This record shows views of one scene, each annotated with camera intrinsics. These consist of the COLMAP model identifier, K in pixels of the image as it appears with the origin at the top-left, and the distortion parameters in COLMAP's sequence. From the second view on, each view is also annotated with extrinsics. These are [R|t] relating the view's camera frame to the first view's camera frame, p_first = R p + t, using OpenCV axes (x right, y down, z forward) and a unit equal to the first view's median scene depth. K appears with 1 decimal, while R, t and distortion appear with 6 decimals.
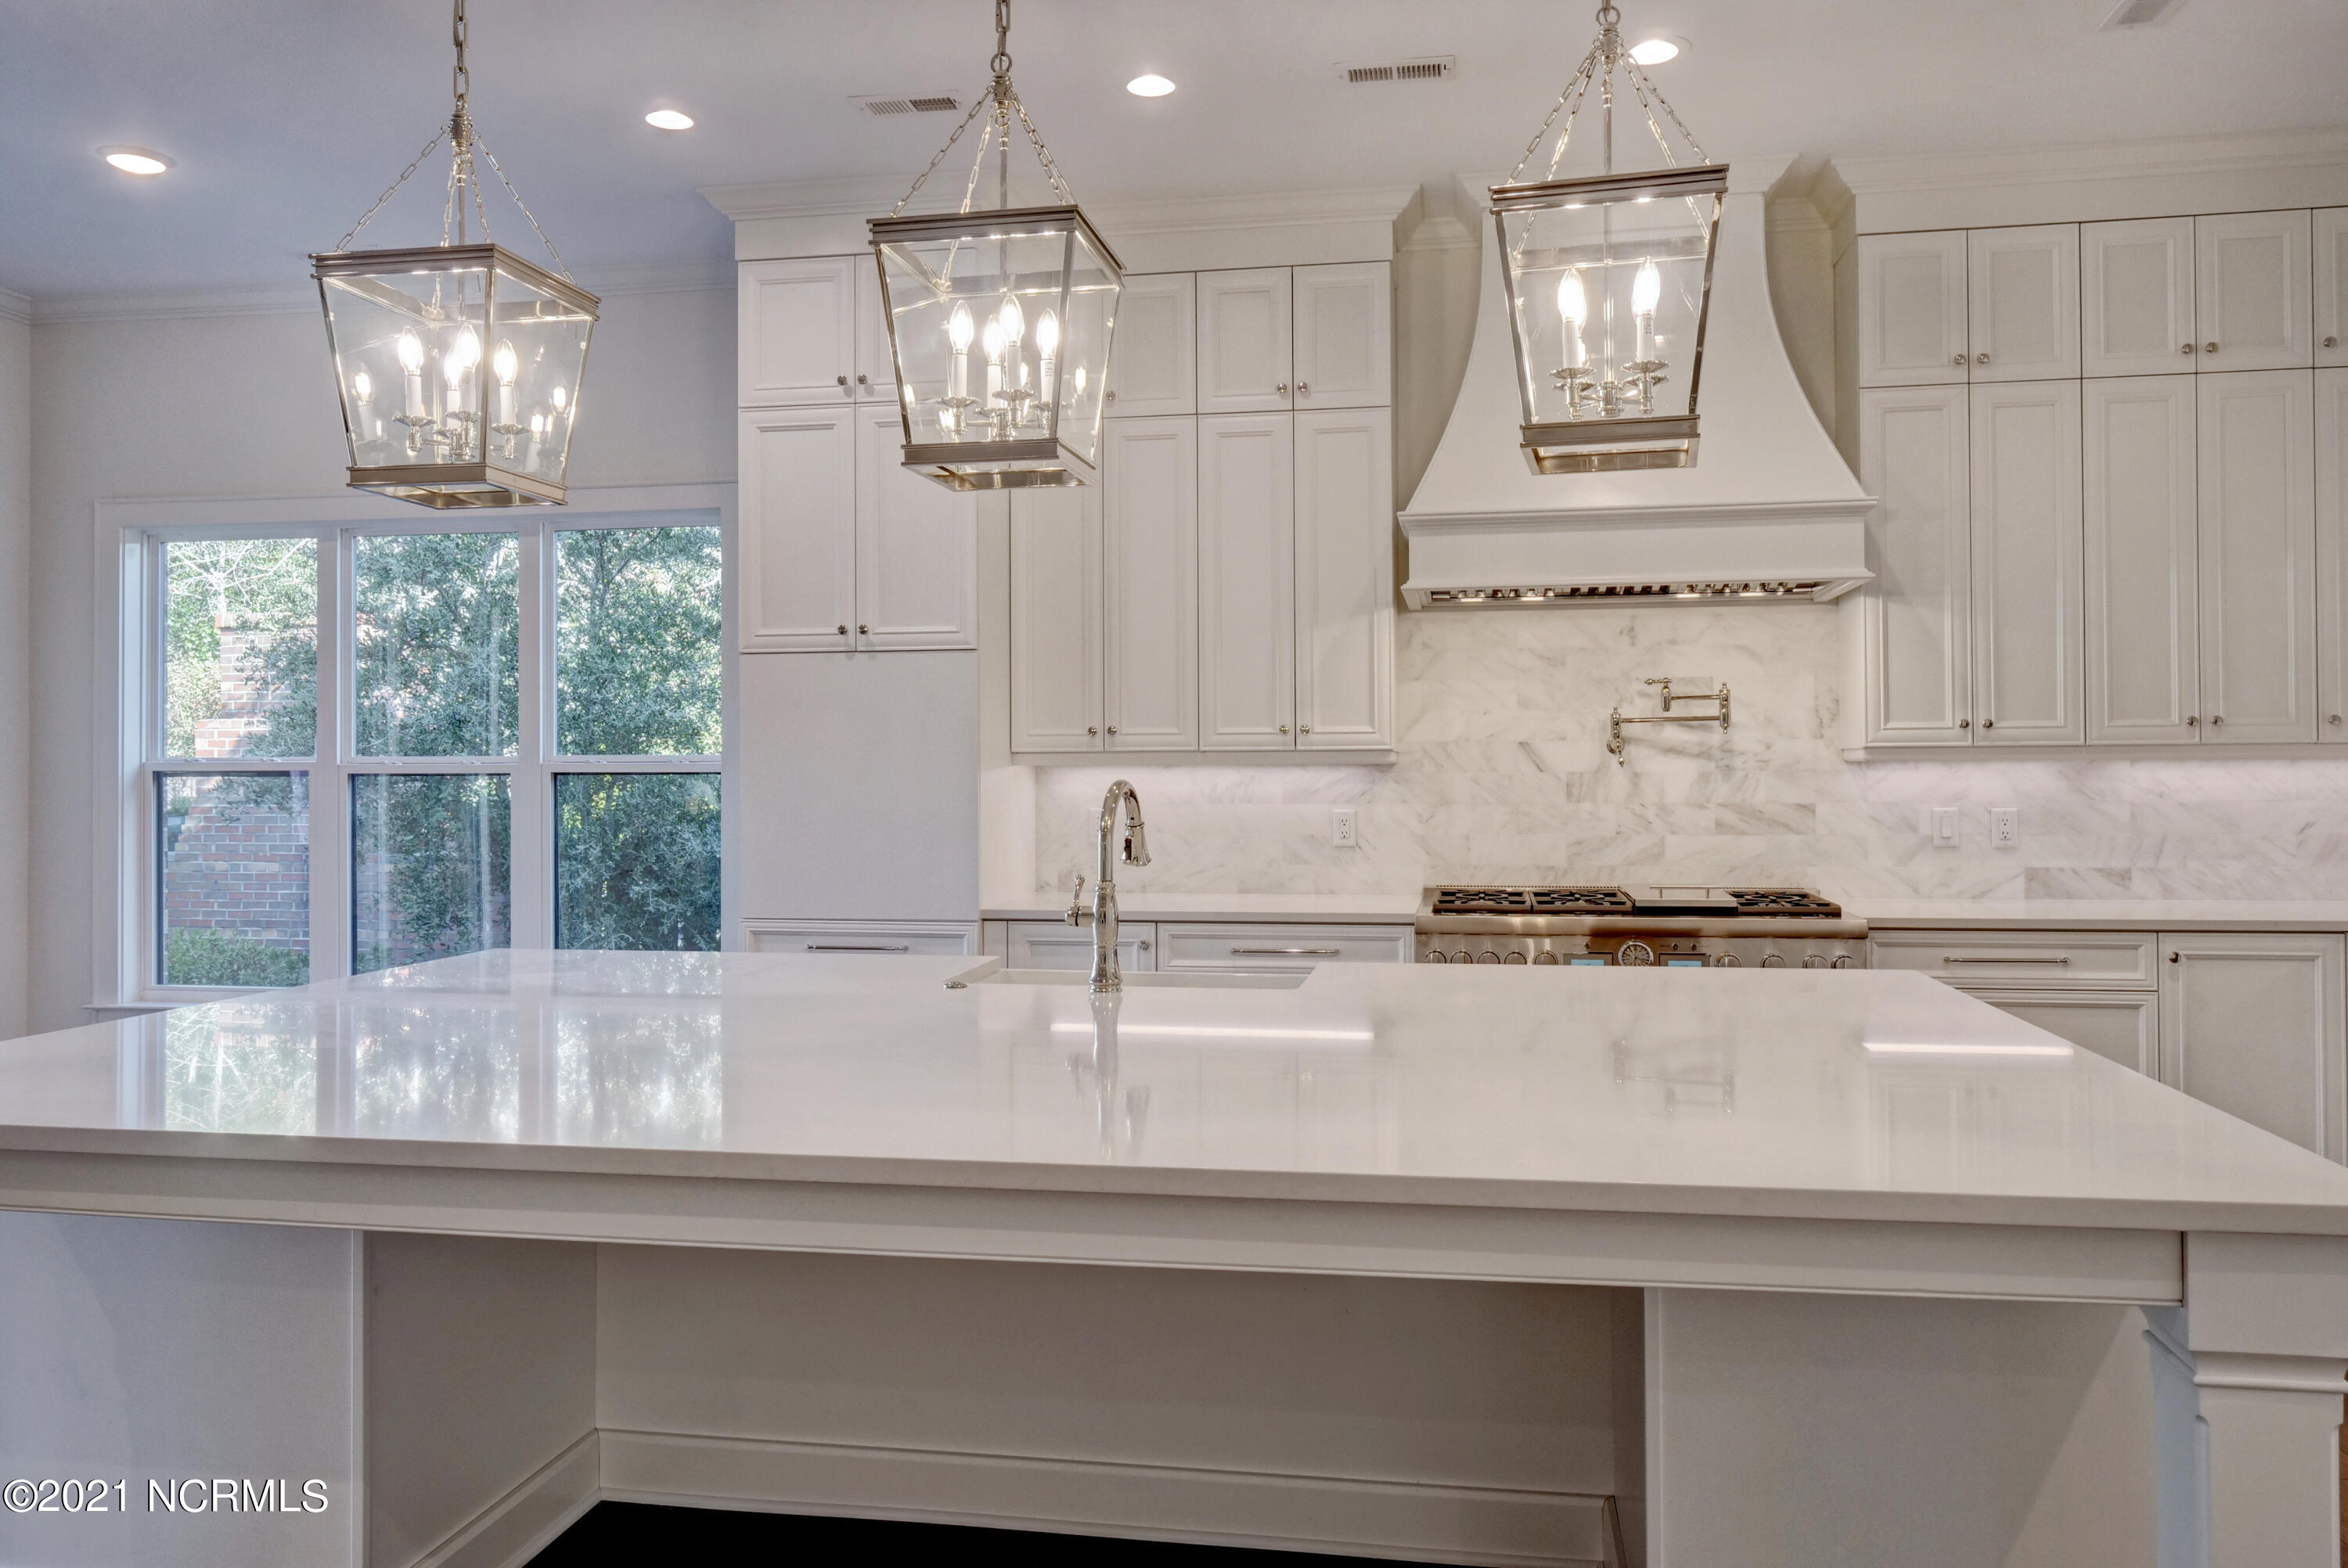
lens RADIAL K [[1640.1, 0, 1186.1], [0, 1640.1, 758.0], [0, 0, 1]] dist [0.005300, 0.005921]
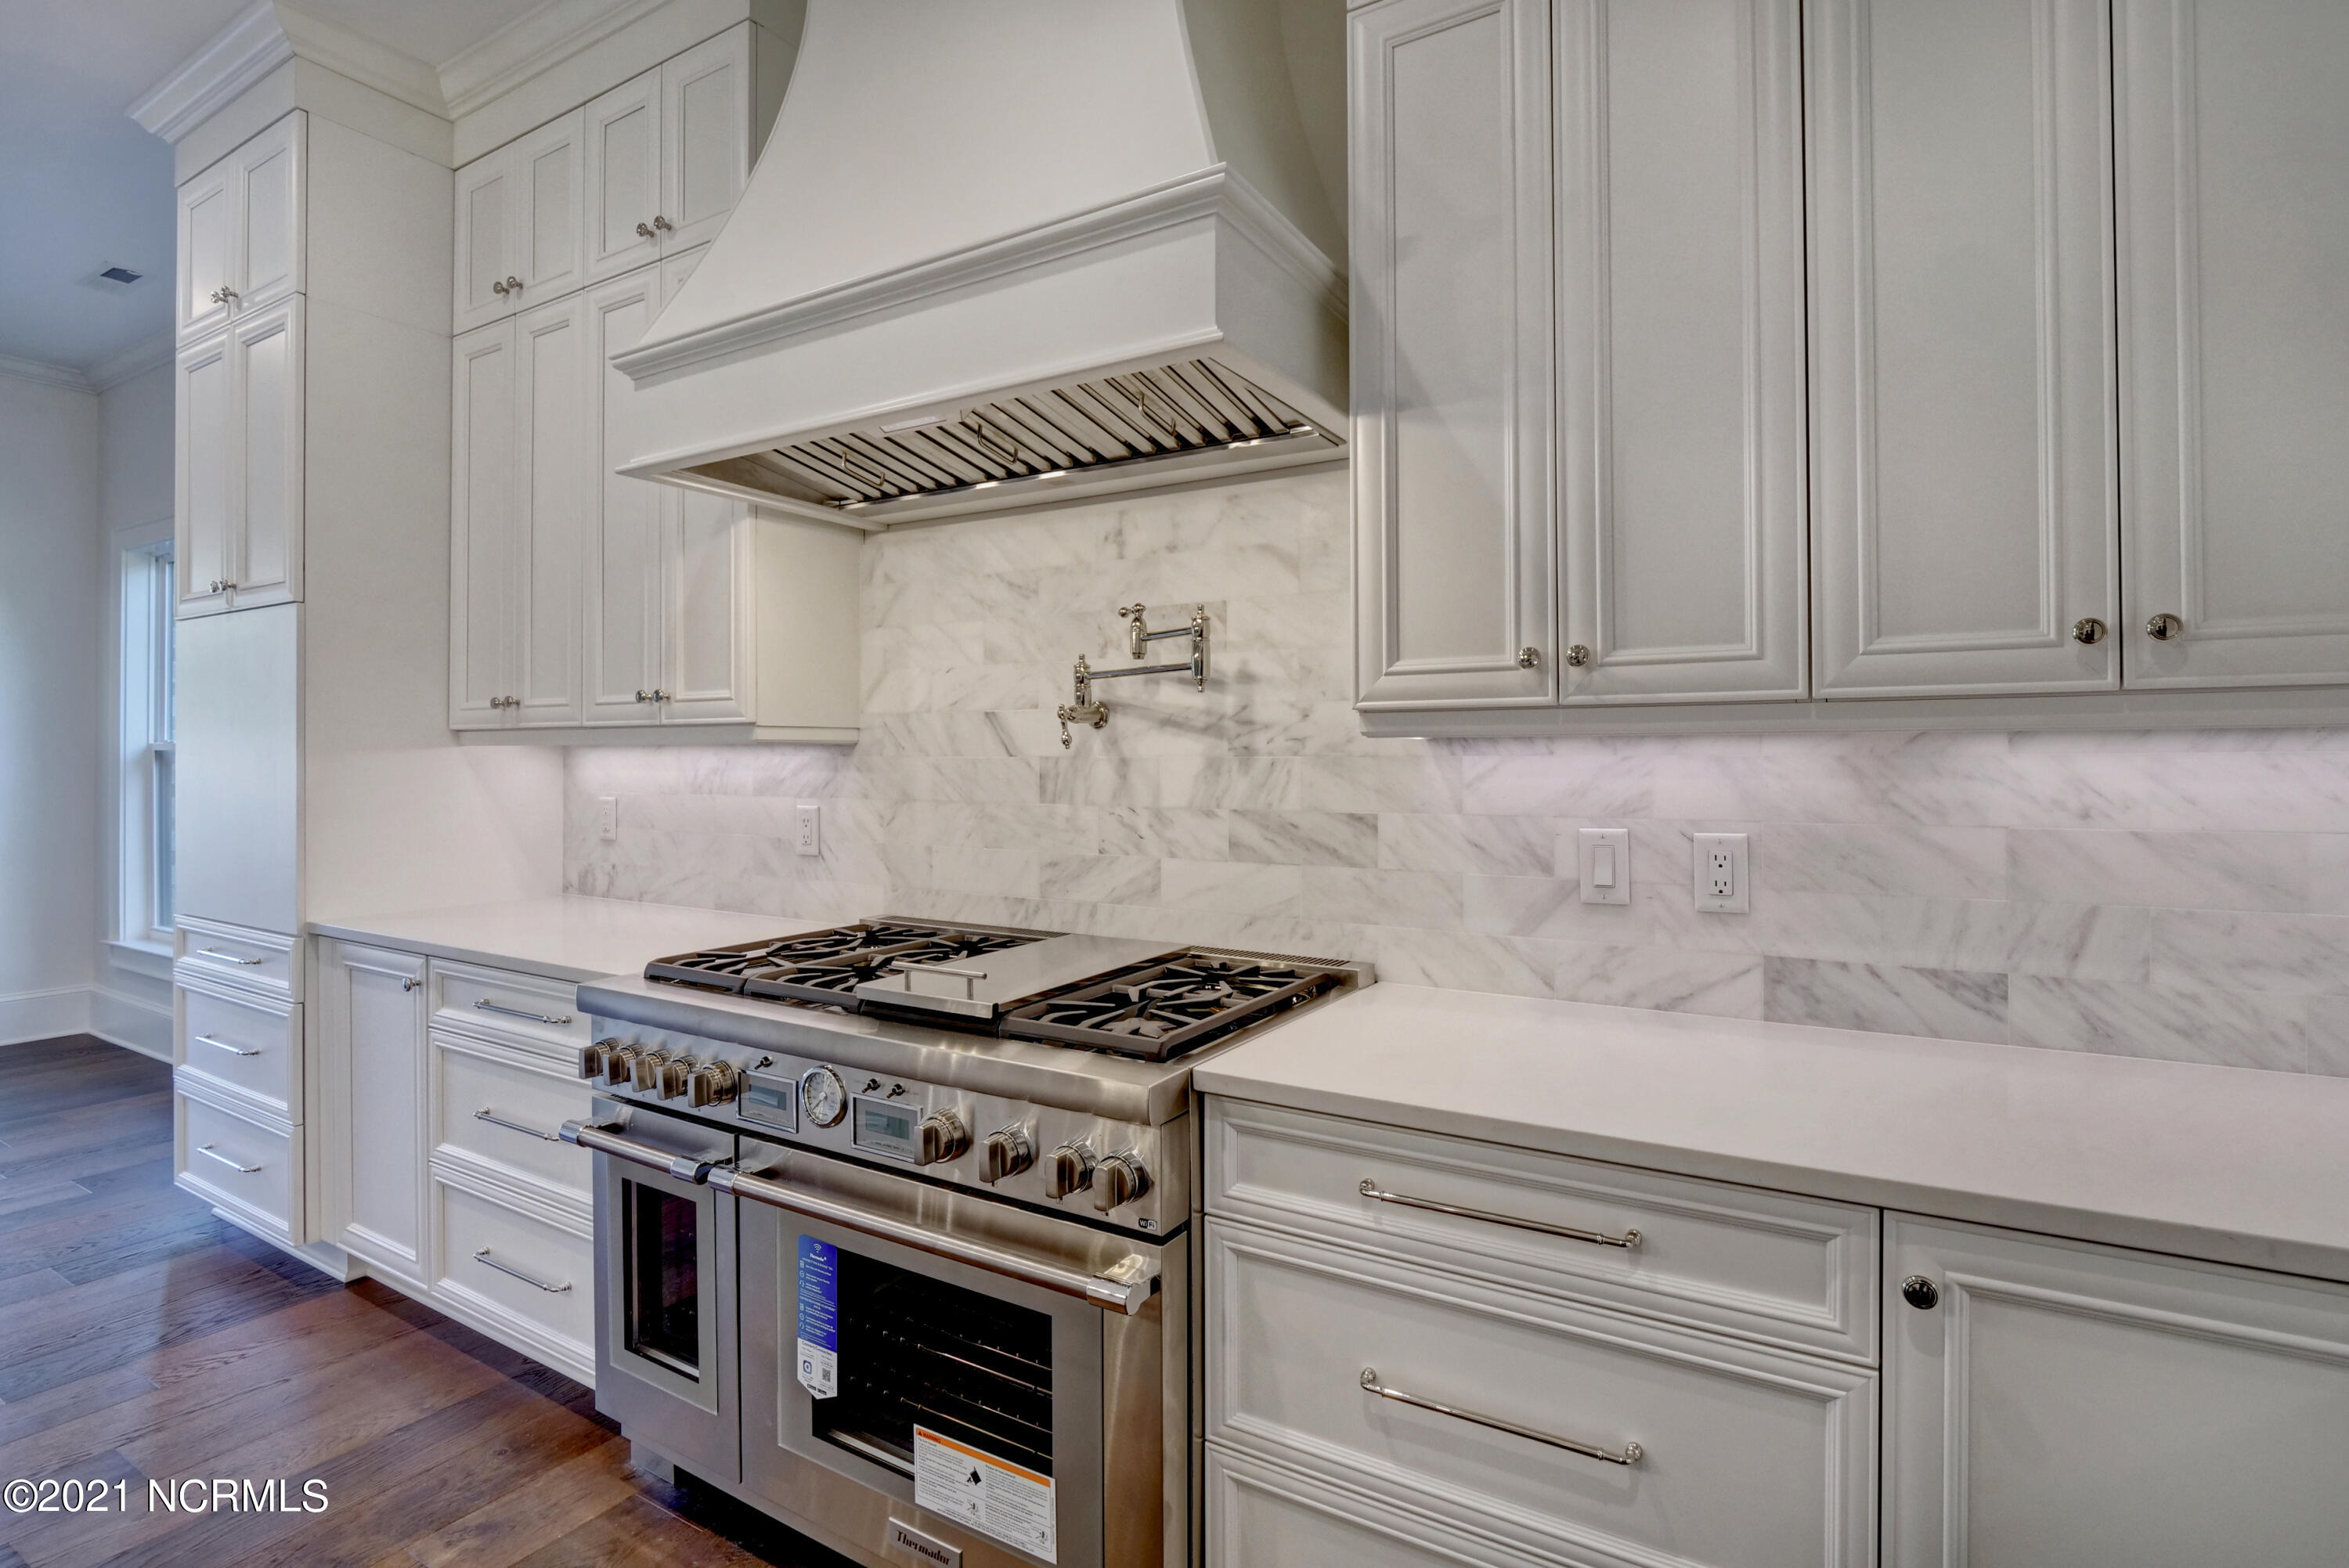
lens RADIAL K [[1140.0, 0, 1147.6], [0, 1140.0, 749.2], [0, 0, 1]] dist [-0.010248, -0.000384]
pose [[0.933529, 0.001441, -0.358499, 0.445477], [0.000386, 0.999987, 0.005023, 0.003368], [0.358502, -0.004827, 0.933517, 0.598411]]
